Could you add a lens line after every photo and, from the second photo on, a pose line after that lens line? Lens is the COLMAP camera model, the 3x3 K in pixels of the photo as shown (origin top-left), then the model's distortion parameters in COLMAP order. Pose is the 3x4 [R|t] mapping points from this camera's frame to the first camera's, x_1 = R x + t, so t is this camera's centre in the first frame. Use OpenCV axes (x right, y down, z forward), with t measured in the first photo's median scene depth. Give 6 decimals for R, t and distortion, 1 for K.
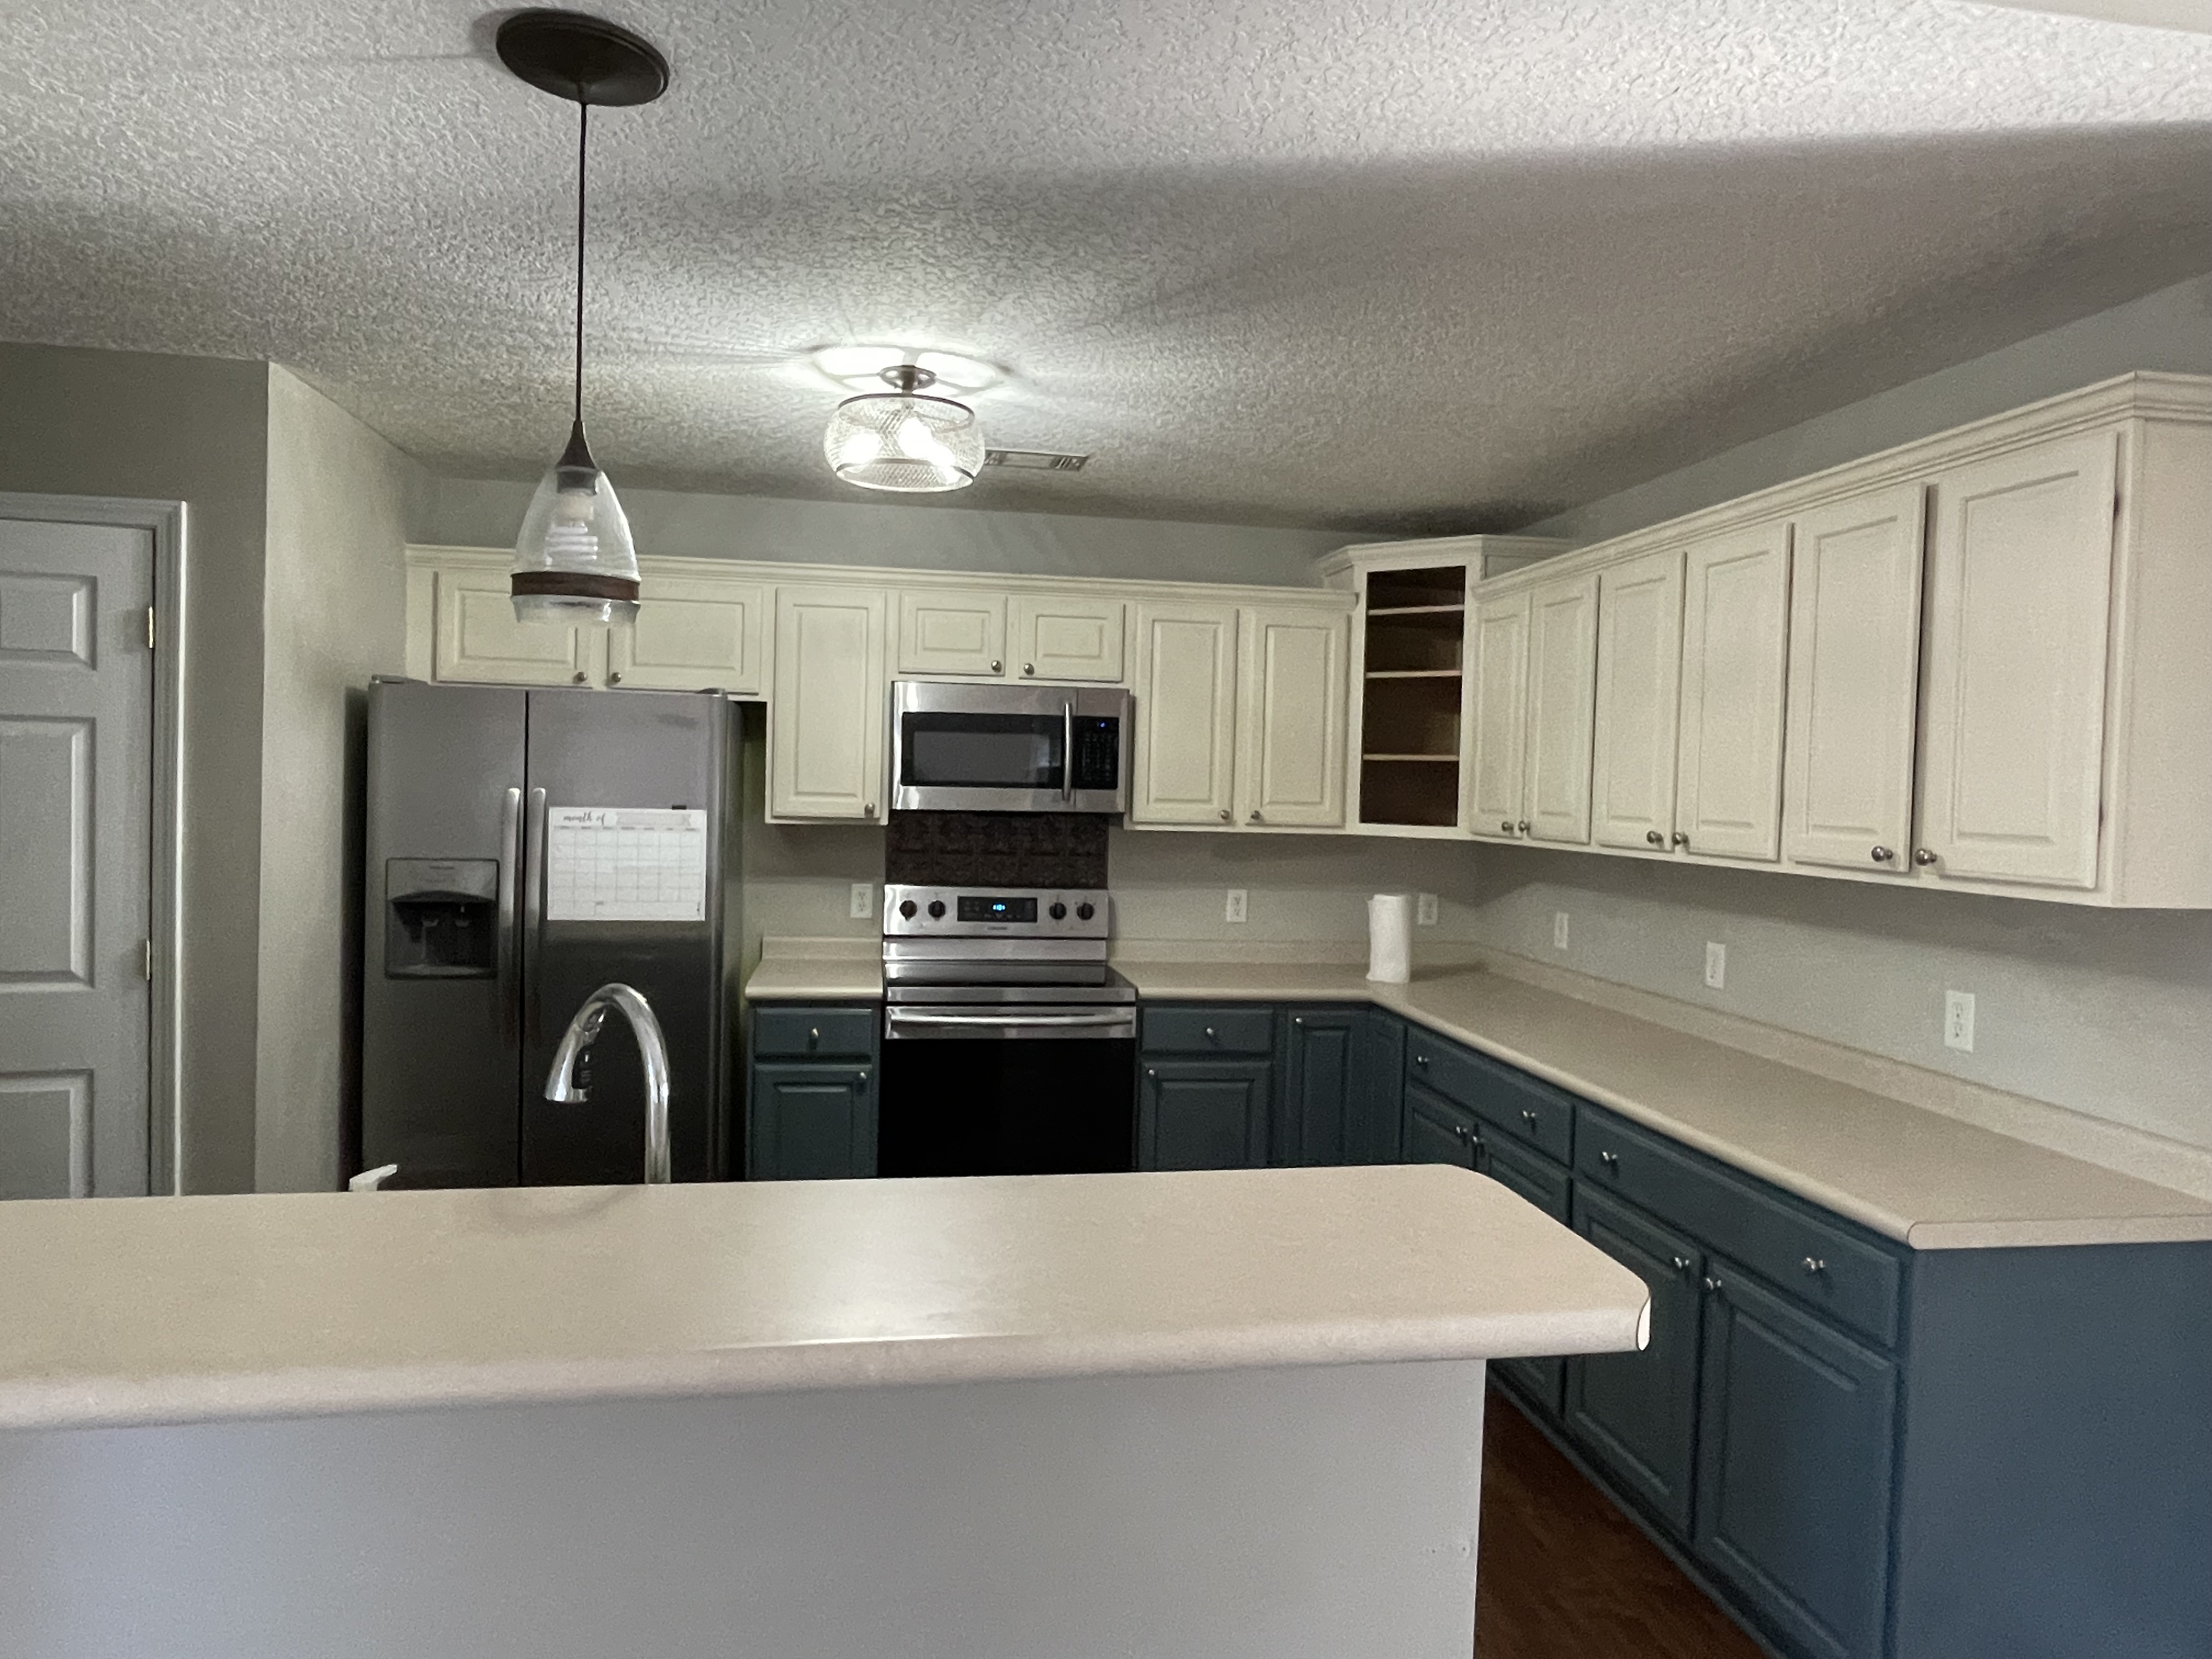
lens RADIAL K [[1366.1, 0, 1106.6], [0, 1366.1, 816.6], [0, 0, 1]] dist [-0.006843, 0.003422]
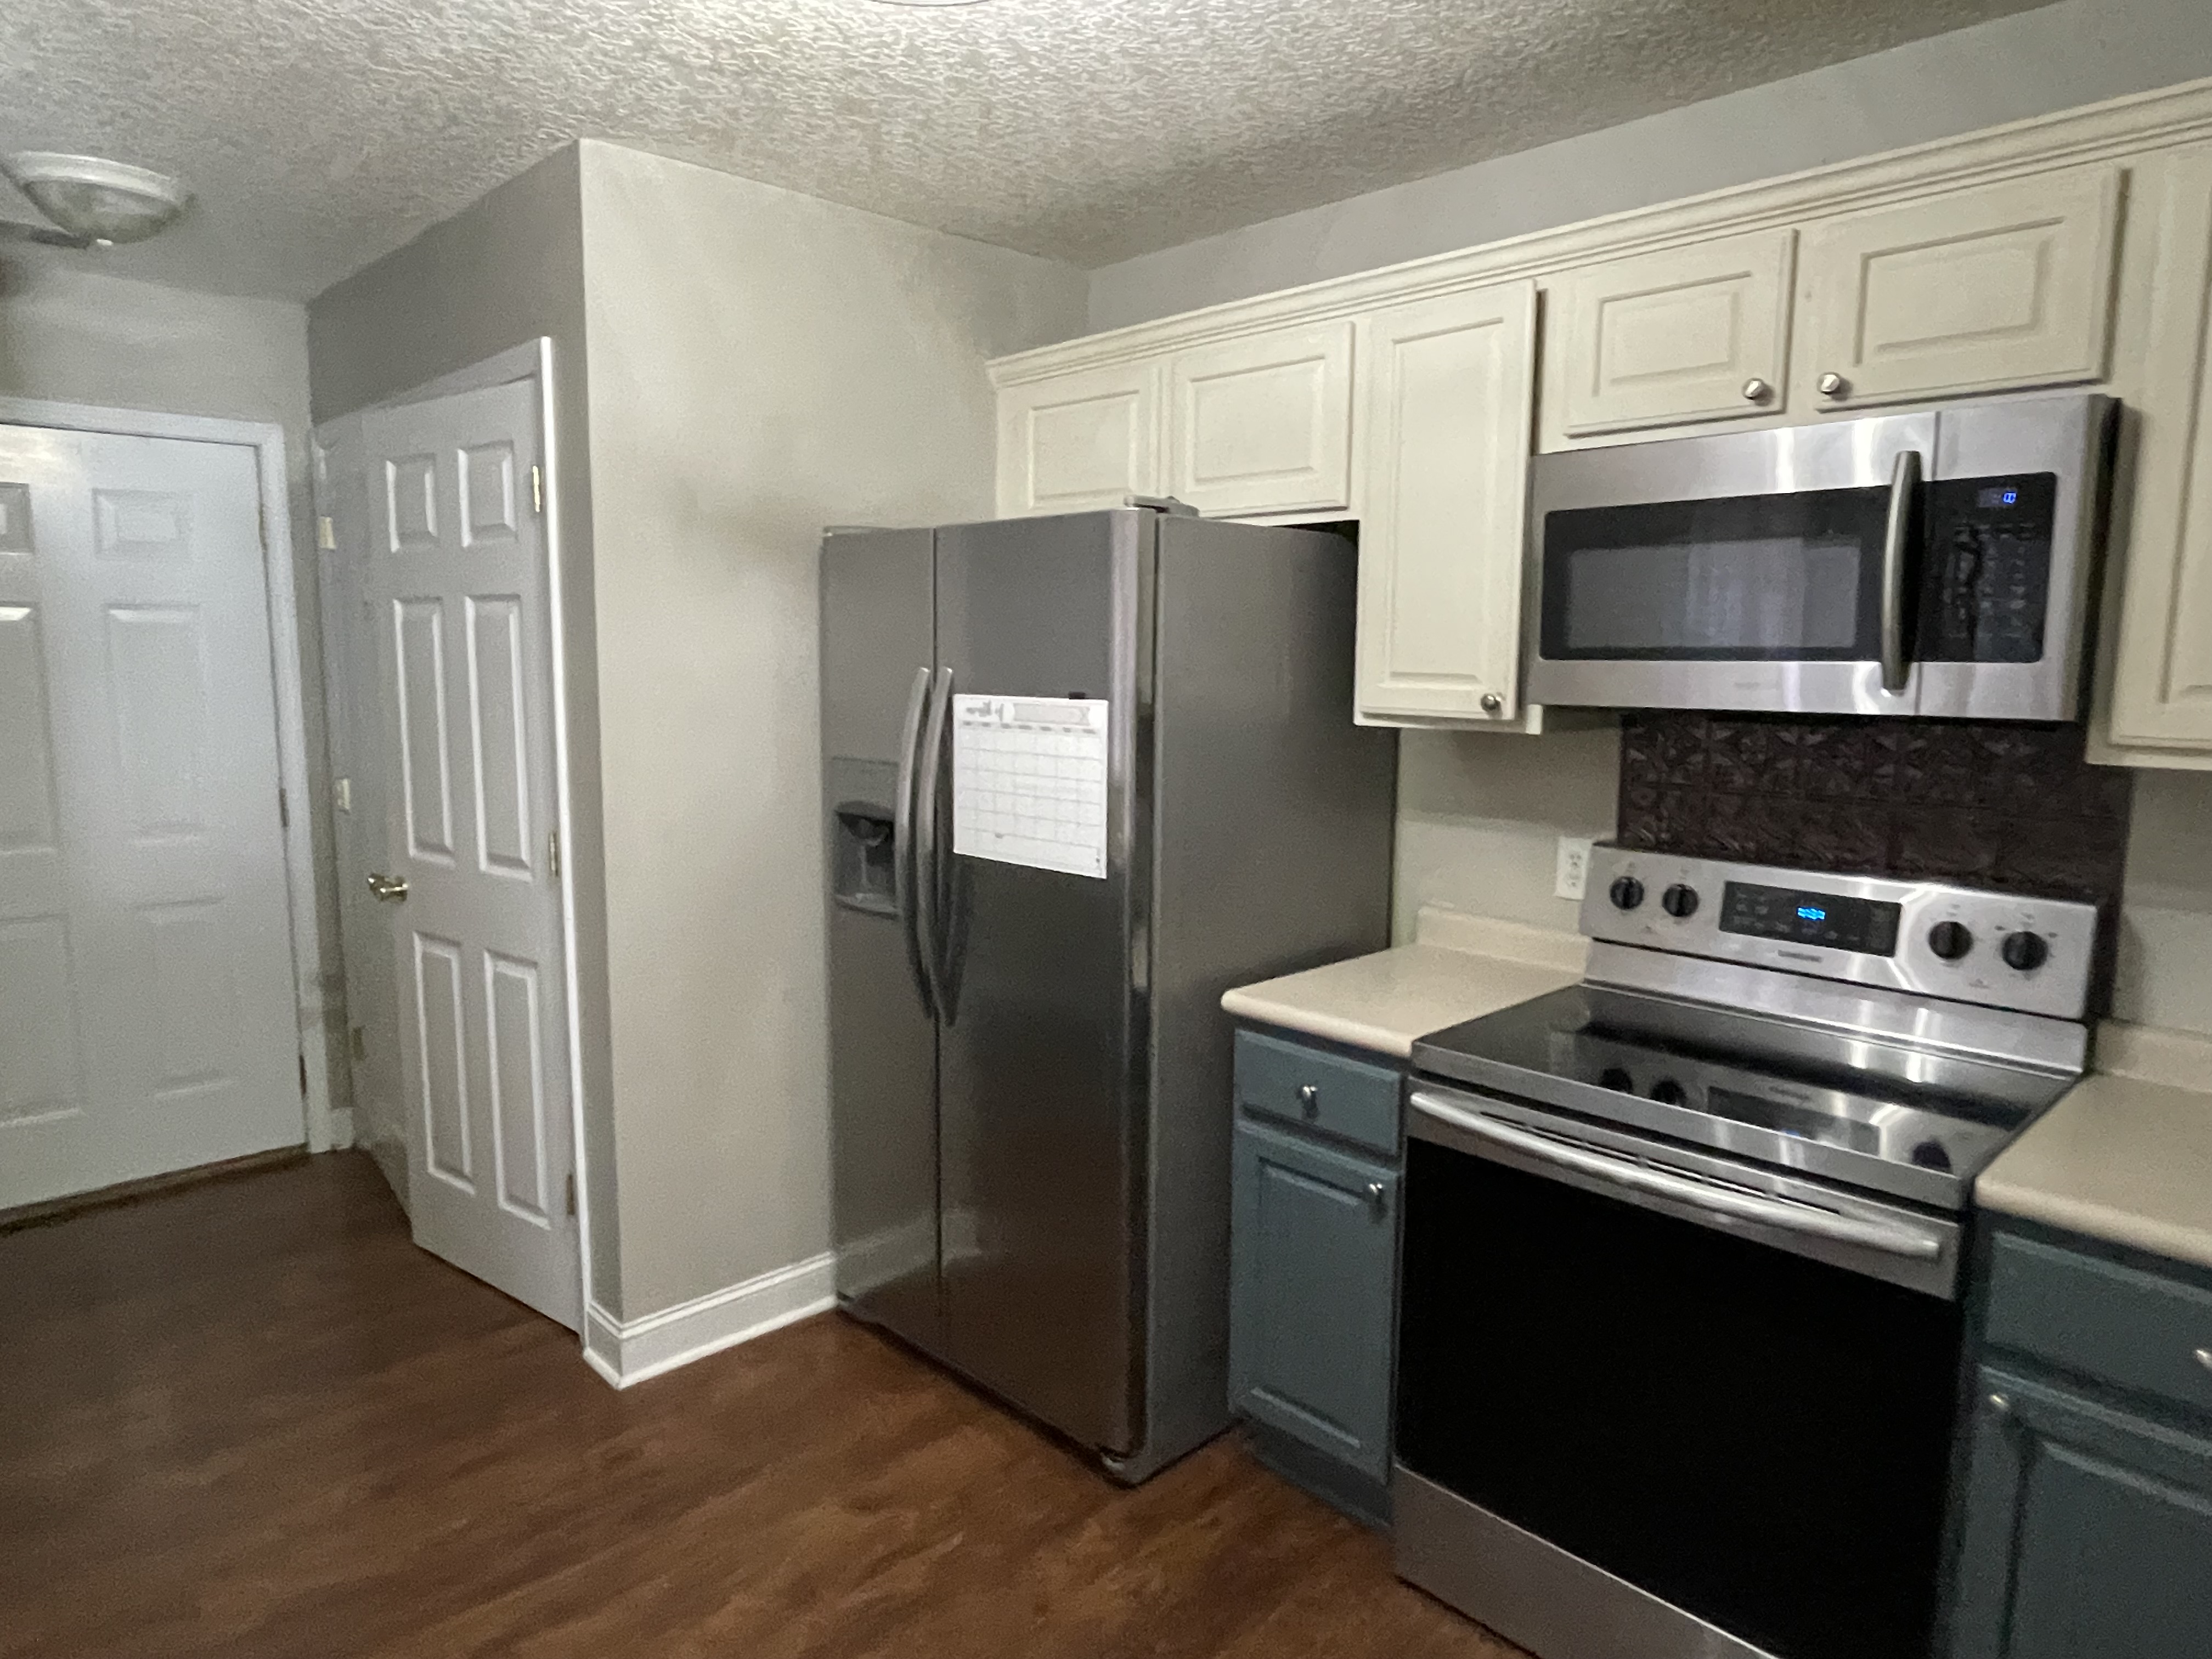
lens RADIAL K [[1366.1, 0, 1100.7], [0, 1366.1, 827.5], [0, 0, 1]] dist [-0.006843, 0.003422]
pose [[0.555843, 0.086207, -0.826805, 0.188811], [-0.016276, 0.995546, 0.092859, -0.004290], [0.831128, -0.038158, 0.554771, 0.567247]]
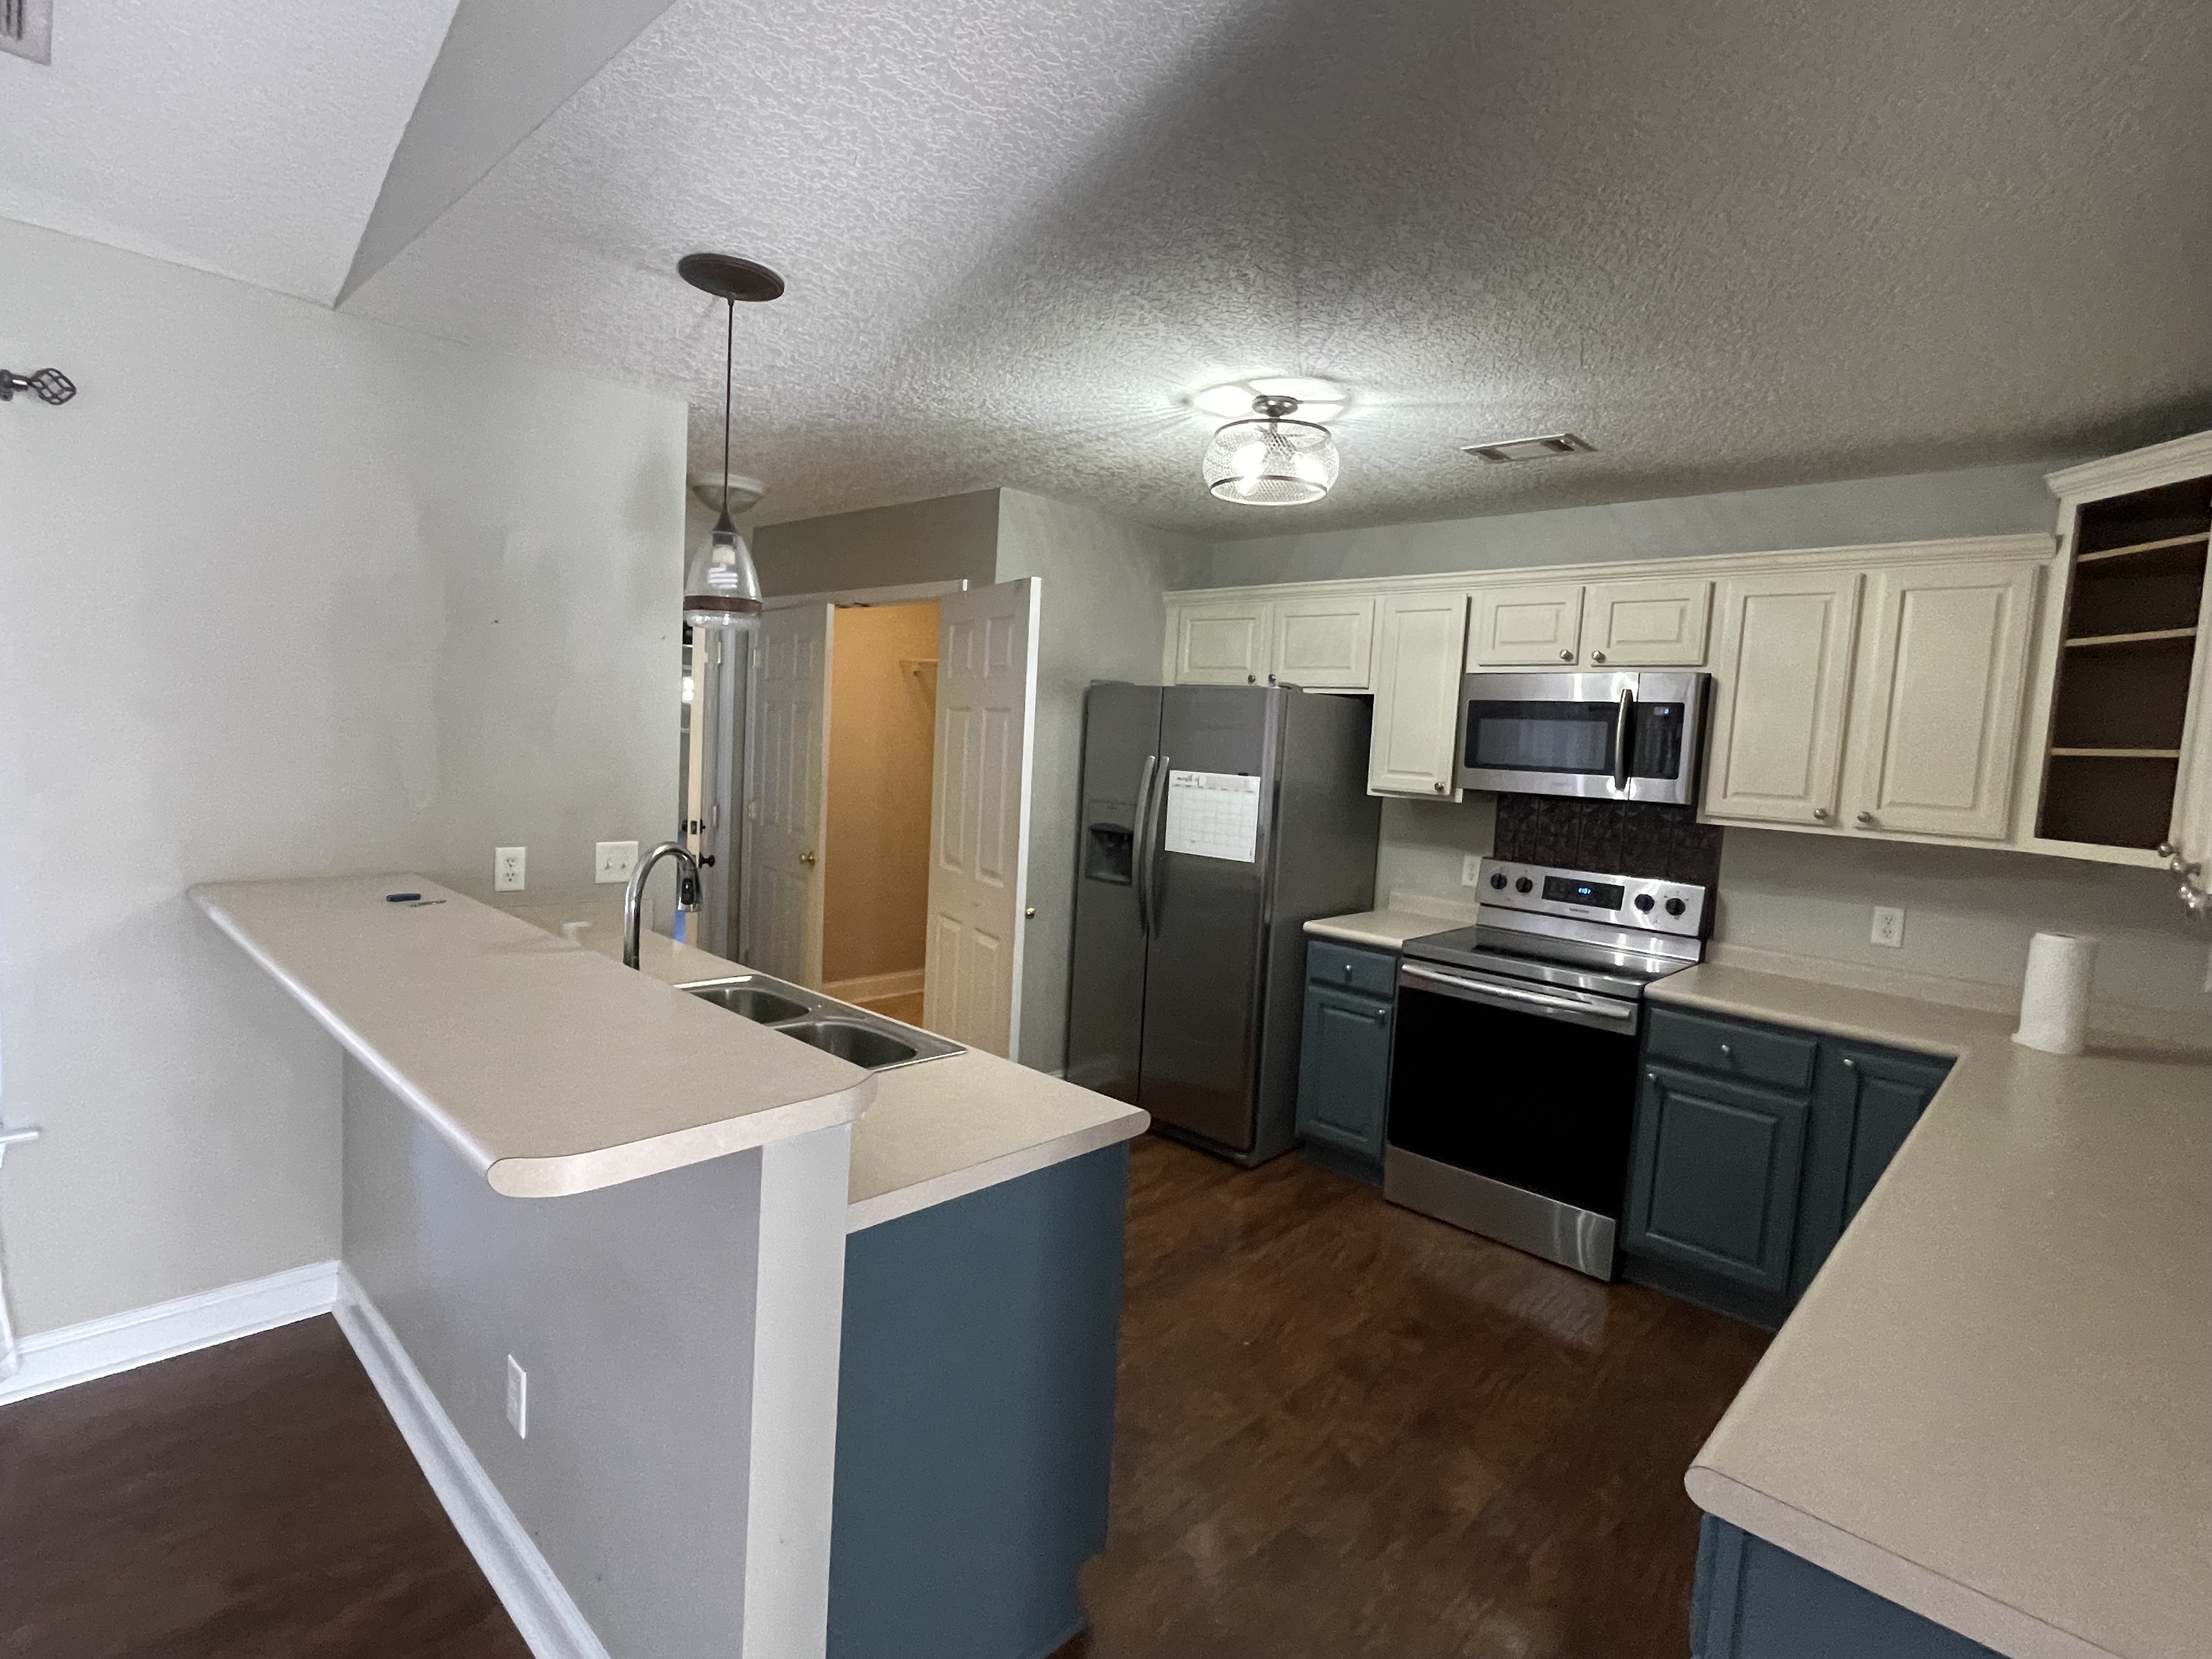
lens RADIAL K [[1087.1, 0, 1109.4], [0, 1087.1, 830.6], [0, 0, 1]] dist [-0.002605, -0.001308]
pose [[0.599099, 0.076403, -0.797021, 0.383028], [-0.062881, 0.996852, 0.048293, 0.004298], [0.798202, 0.021186, 0.602017, 0.234780]]
